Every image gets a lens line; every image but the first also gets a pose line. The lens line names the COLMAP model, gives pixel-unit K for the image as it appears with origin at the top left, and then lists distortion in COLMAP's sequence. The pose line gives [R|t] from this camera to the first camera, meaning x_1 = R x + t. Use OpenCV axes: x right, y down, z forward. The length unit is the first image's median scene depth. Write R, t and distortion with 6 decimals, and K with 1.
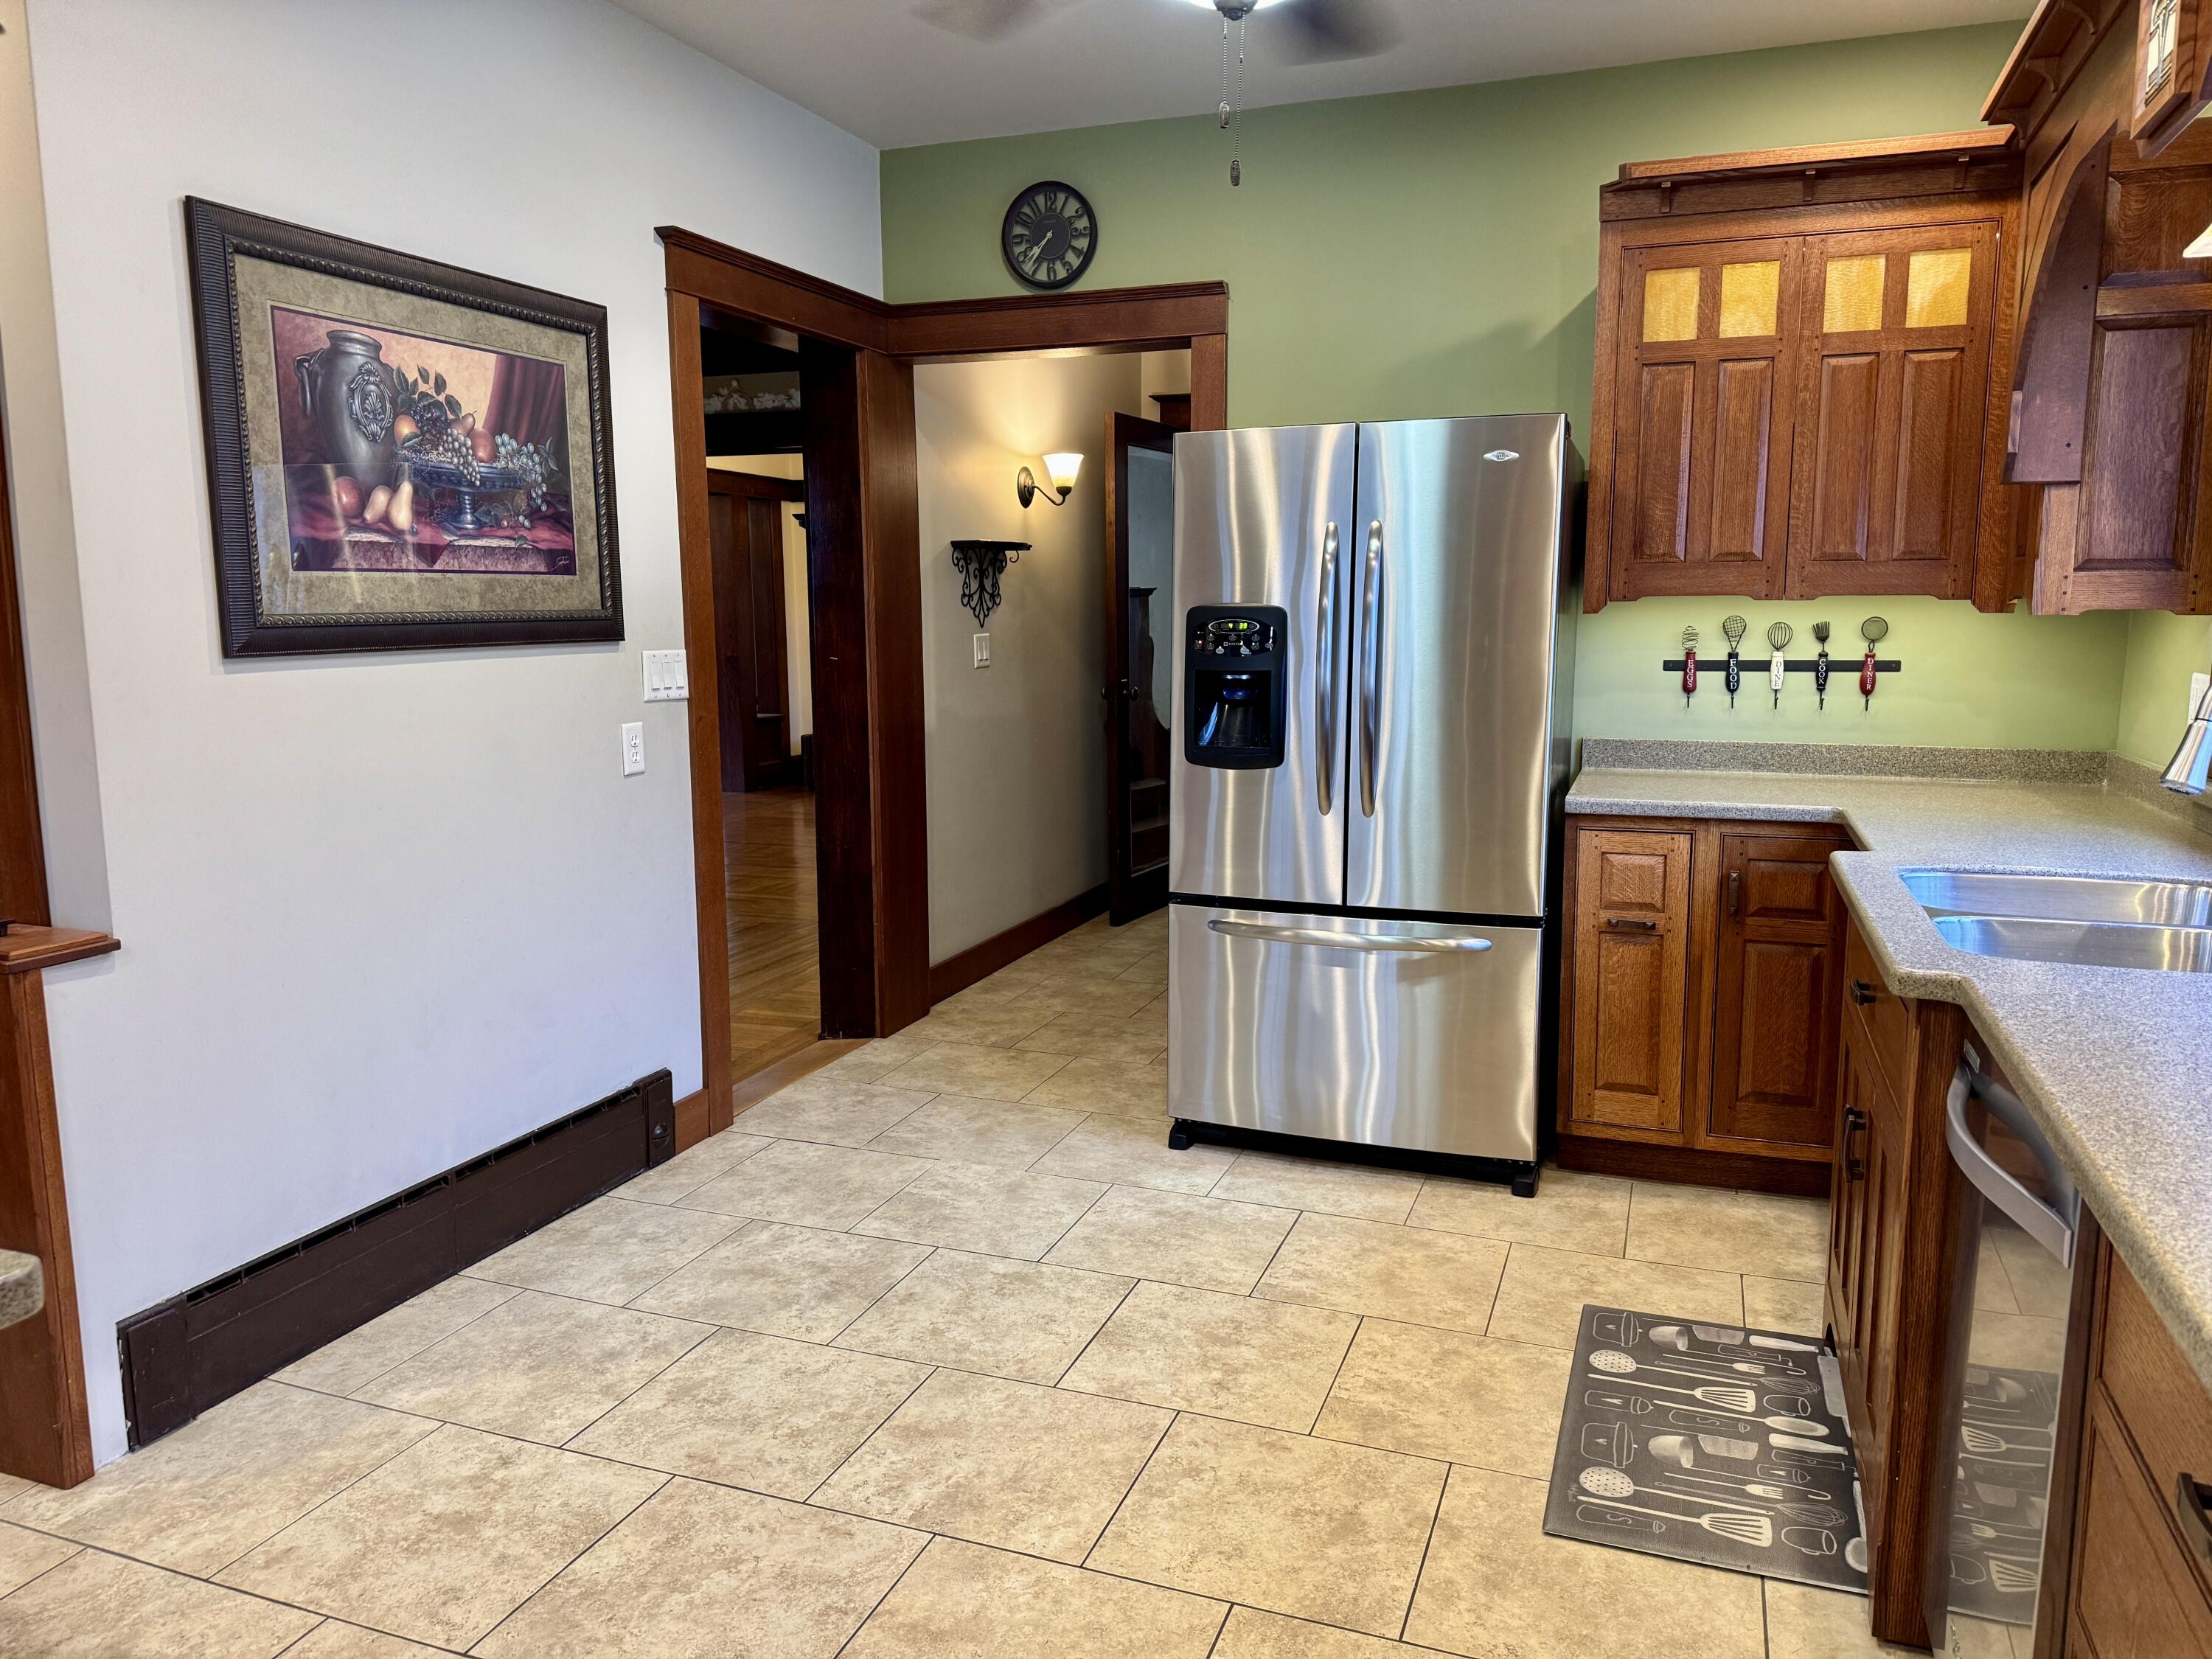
lens RADIAL K [[1560.5, 0, 1126.5], [0, 1560.5, 821.4], [0, 0, 1]] dist [0.035957, -0.033686]
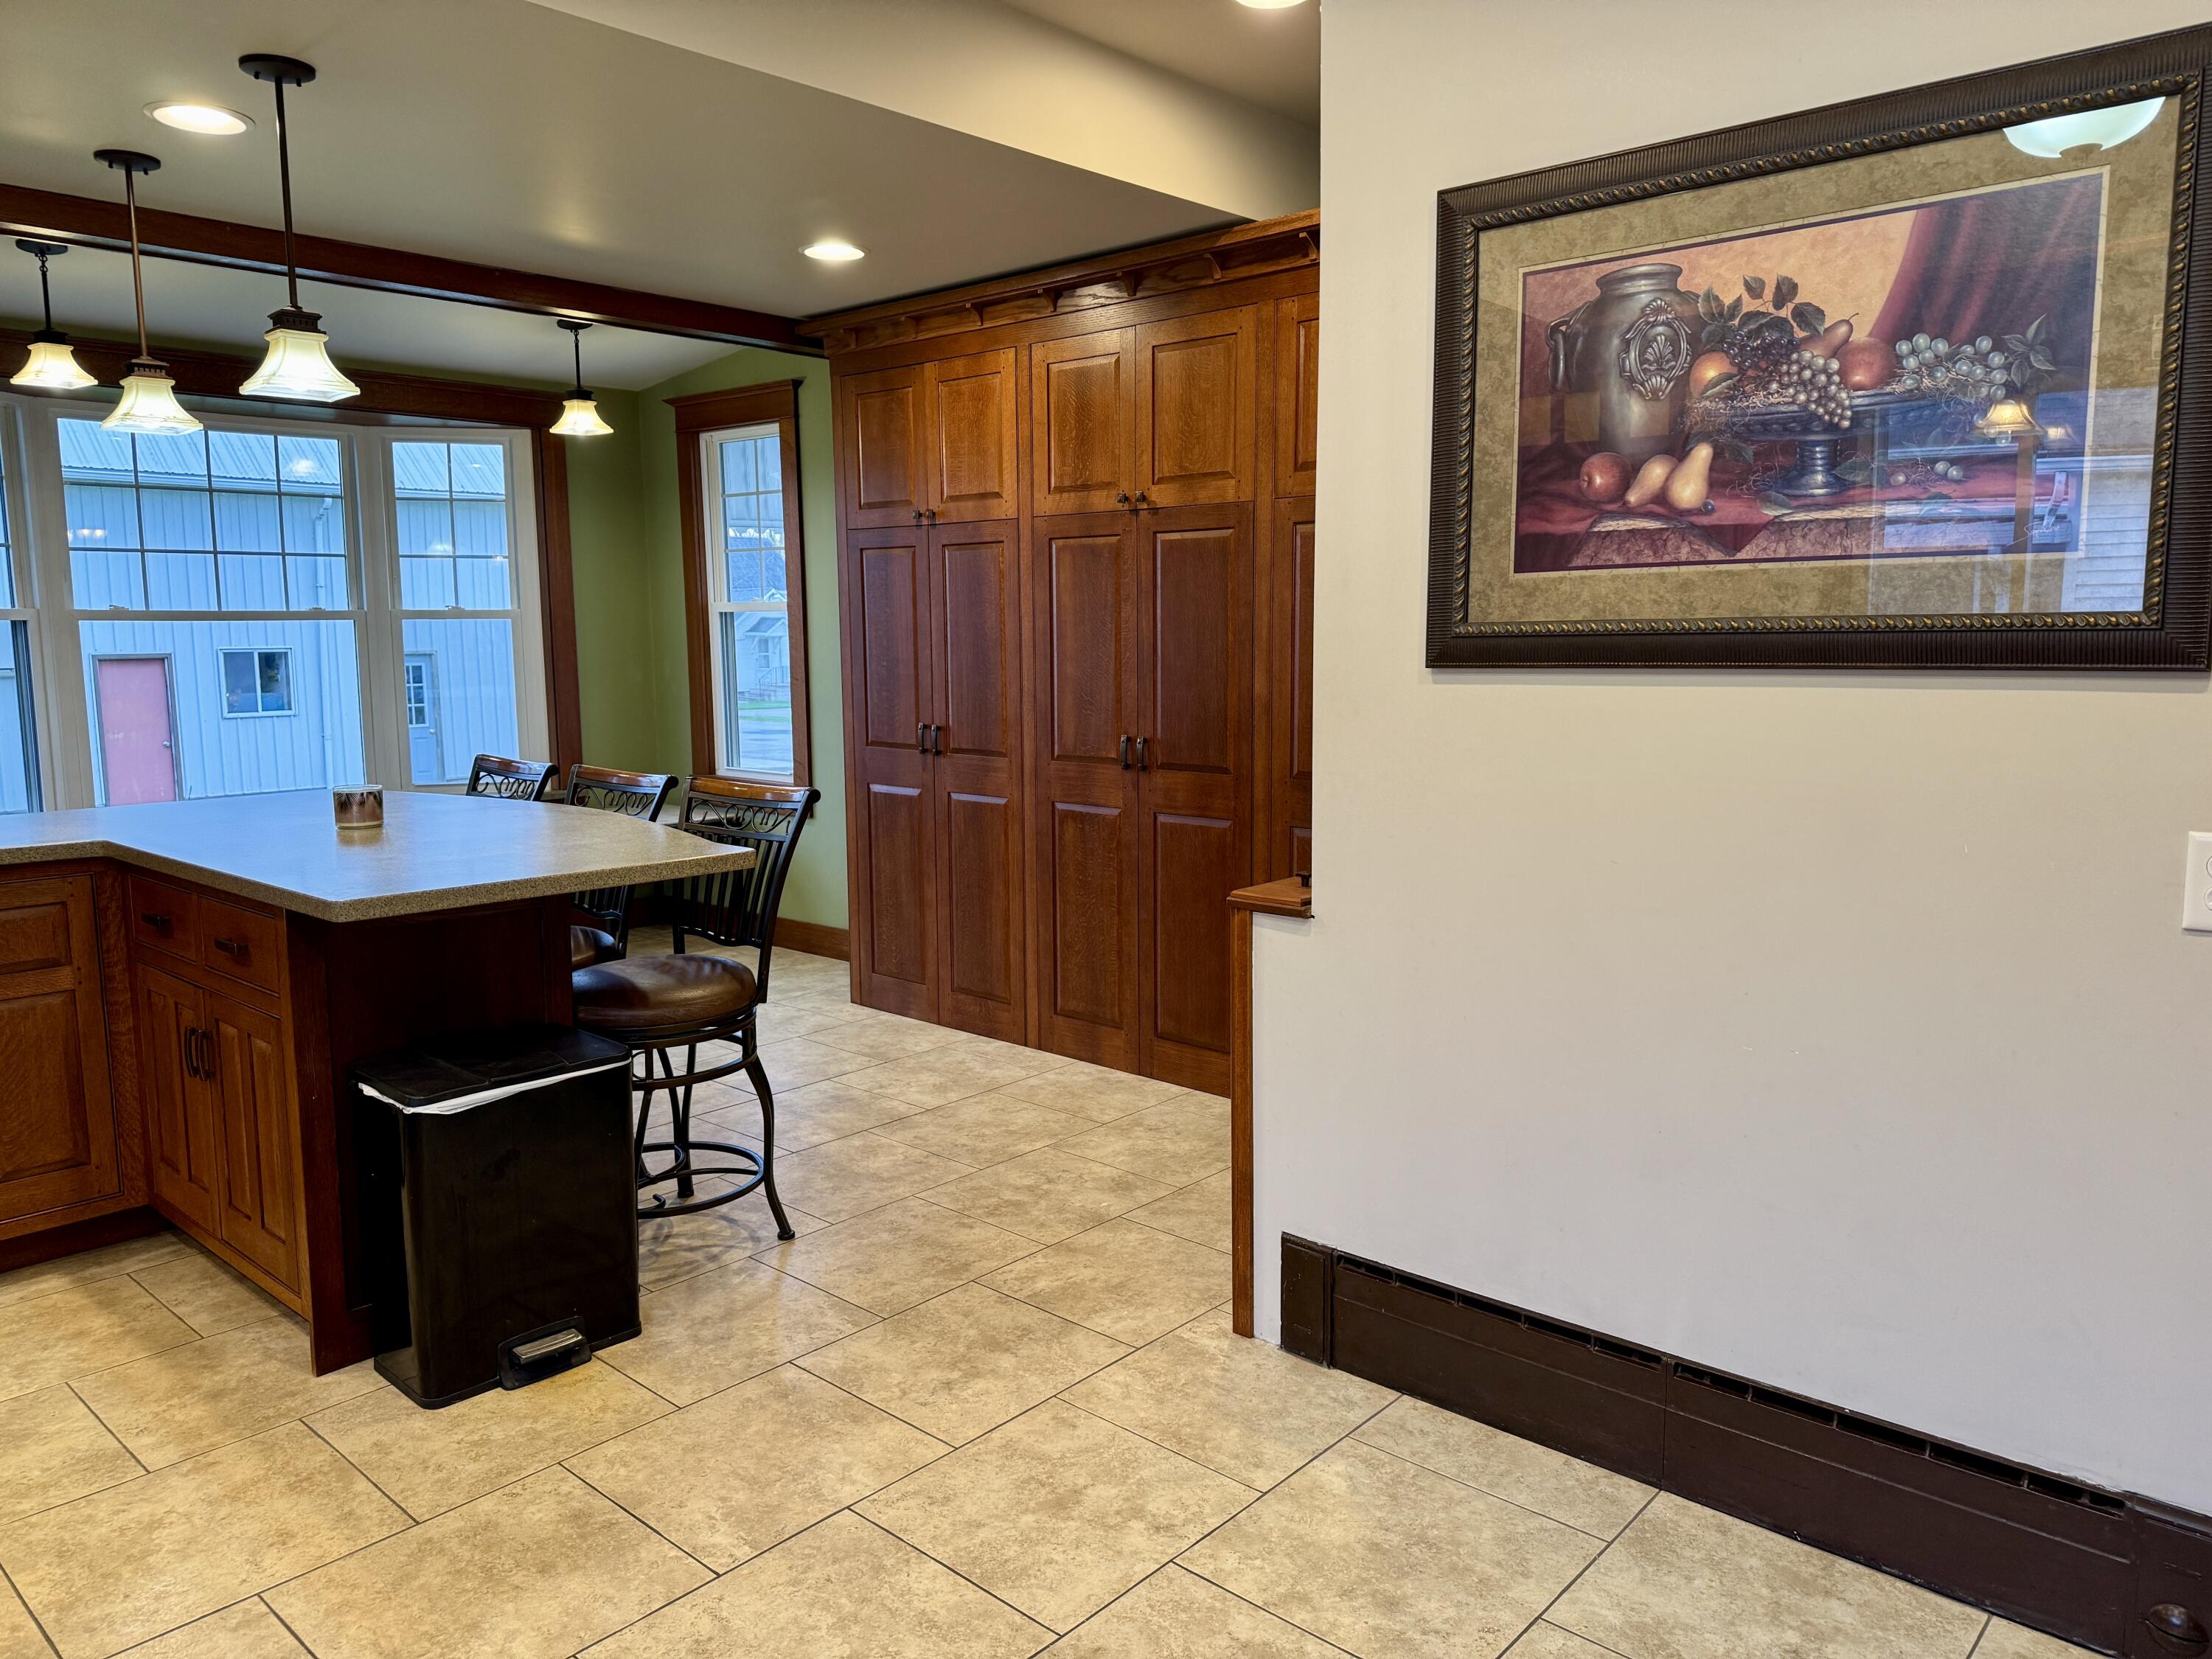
lens RADIAL K [[1560.5, 0, 1089.0], [0, 1560.5, 814.4], [0, 0, 1]] dist [0.035957, -0.033686]
pose [[-0.383322, 0.121812, -0.915547, 0.375691], [-0.118266, 0.976632, 0.179455, -0.150078], [0.916012, 0.177067, -0.359958, 1.080587]]
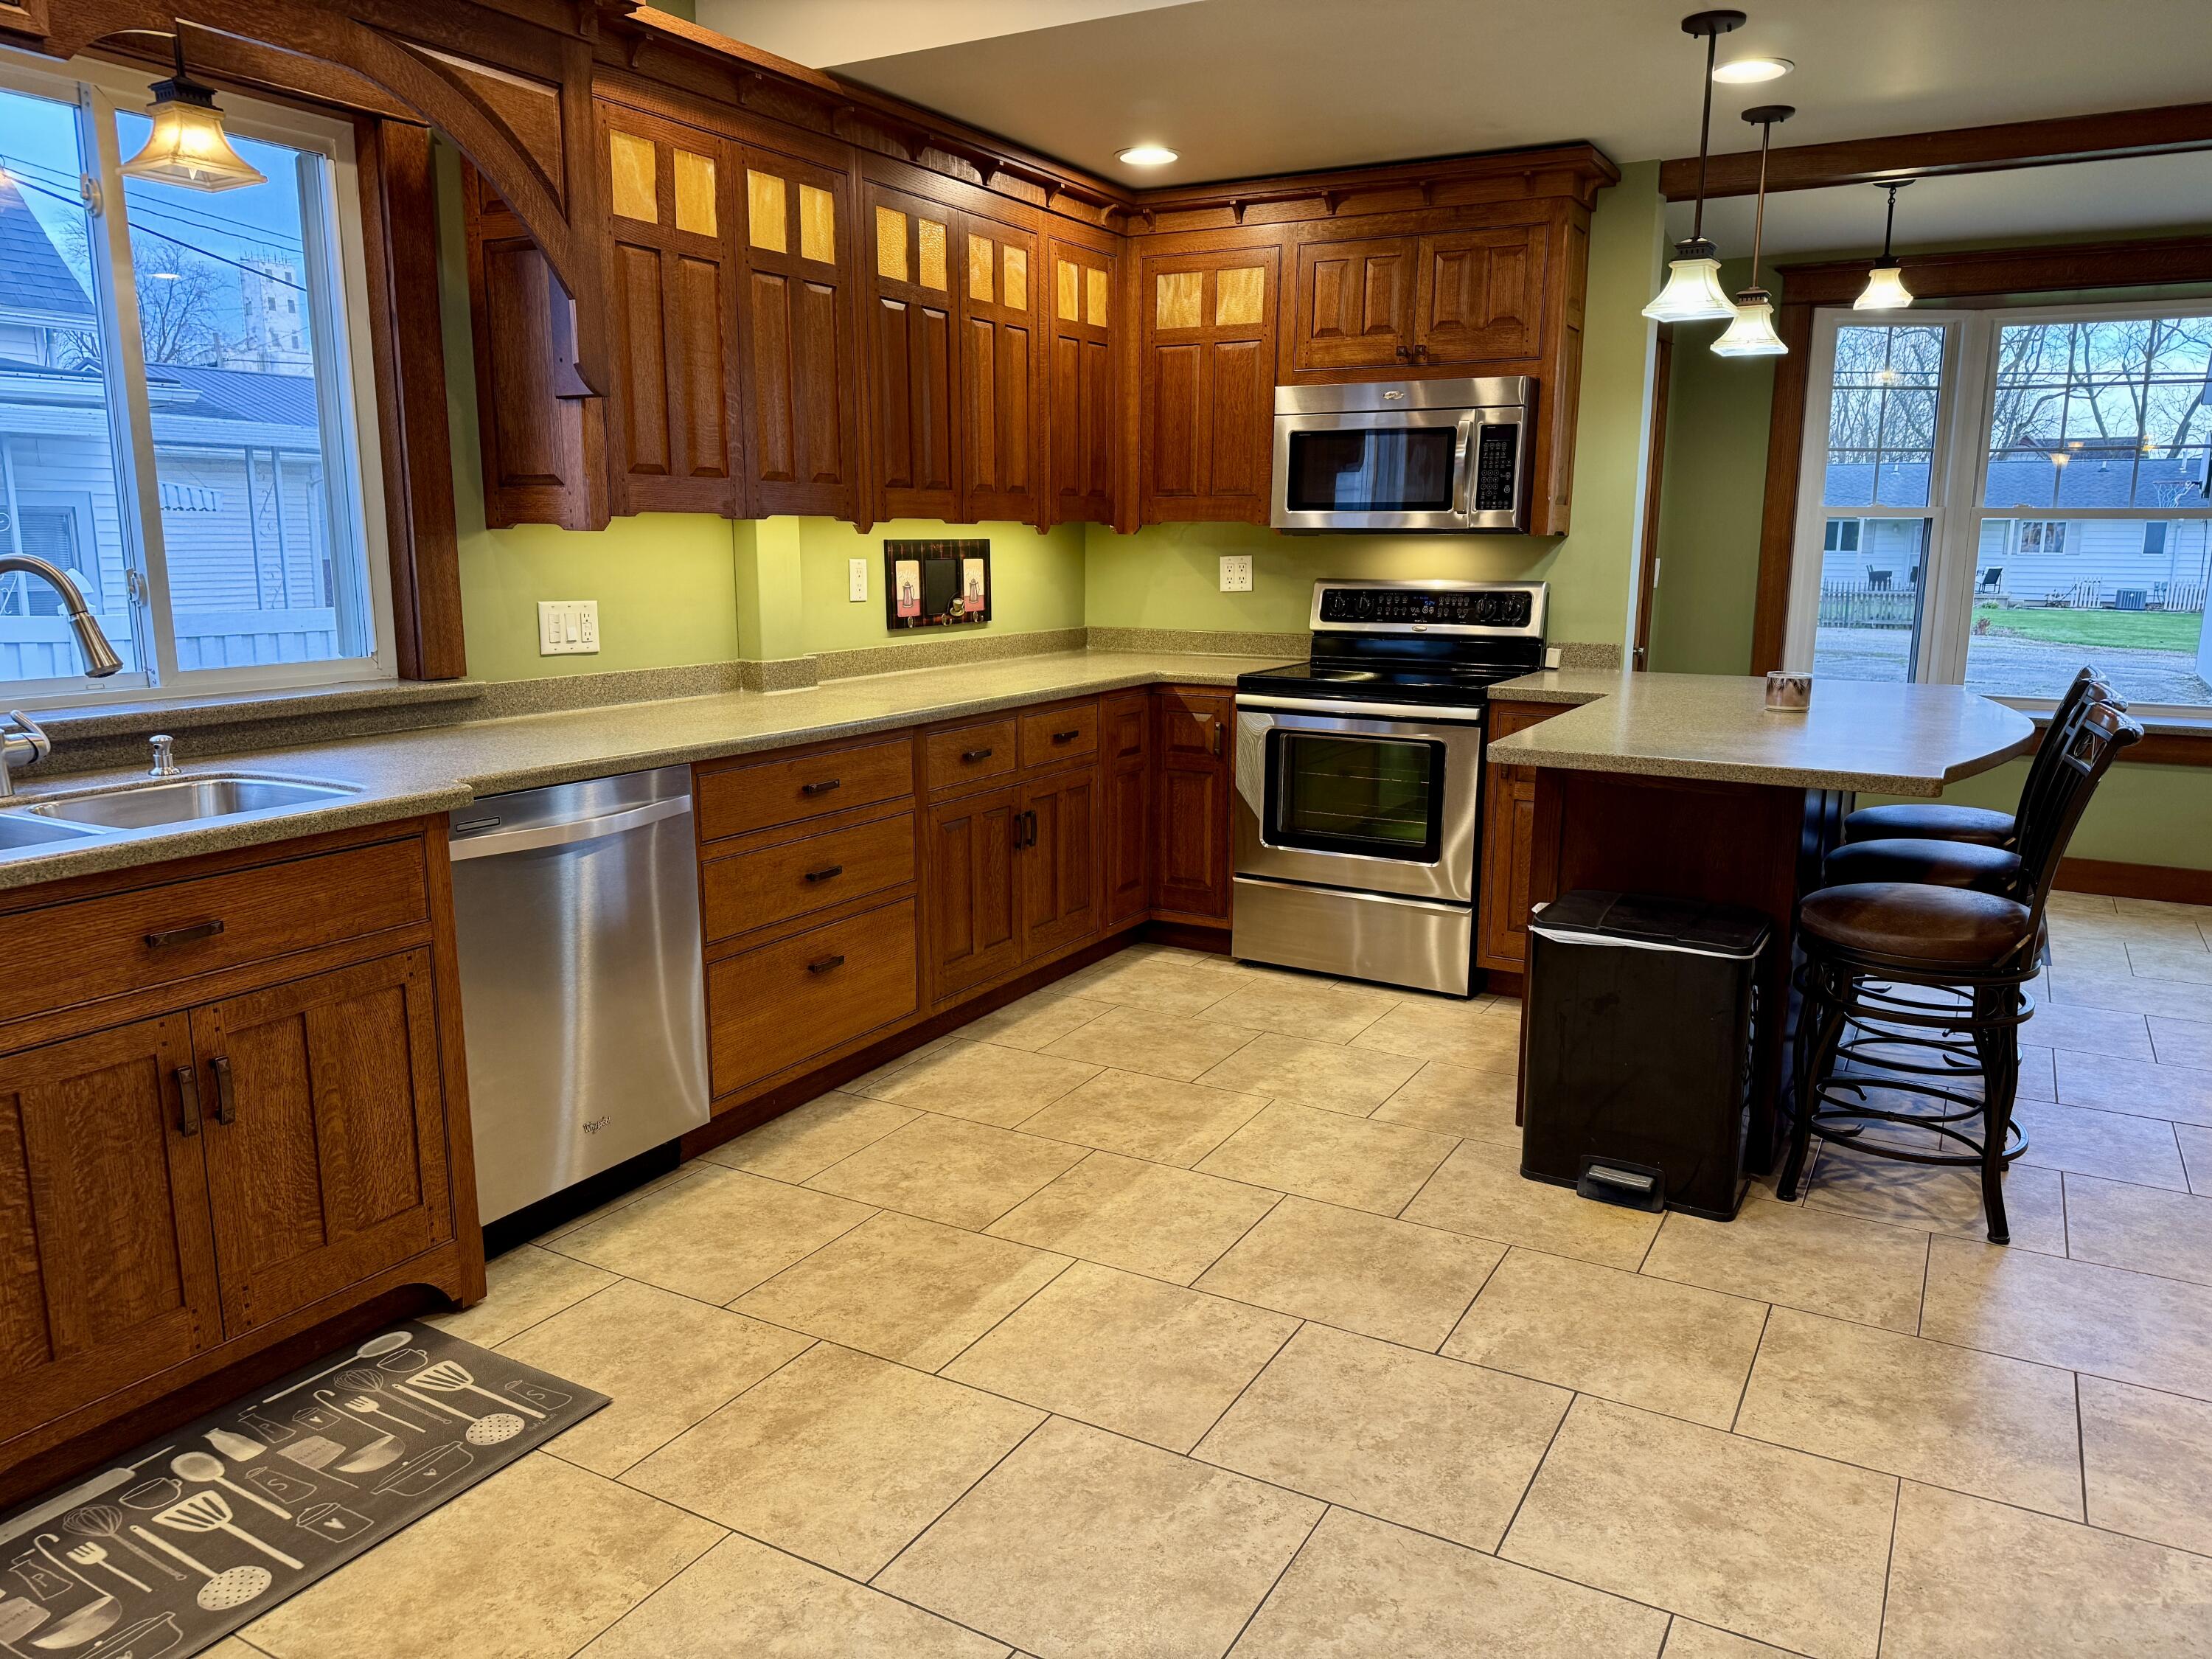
lens RADIAL K [[1560.5, 0, 1120.8], [0, 1560.5, 808.3], [0, 0, 1]] dist [0.035957, -0.033686]
pose [[-0.987005, -0.027697, 0.158285, -0.184243], [0.023013, 0.950515, 0.309824, -0.197930], [-0.159033, 0.309440, -0.937526, 1.475934]]
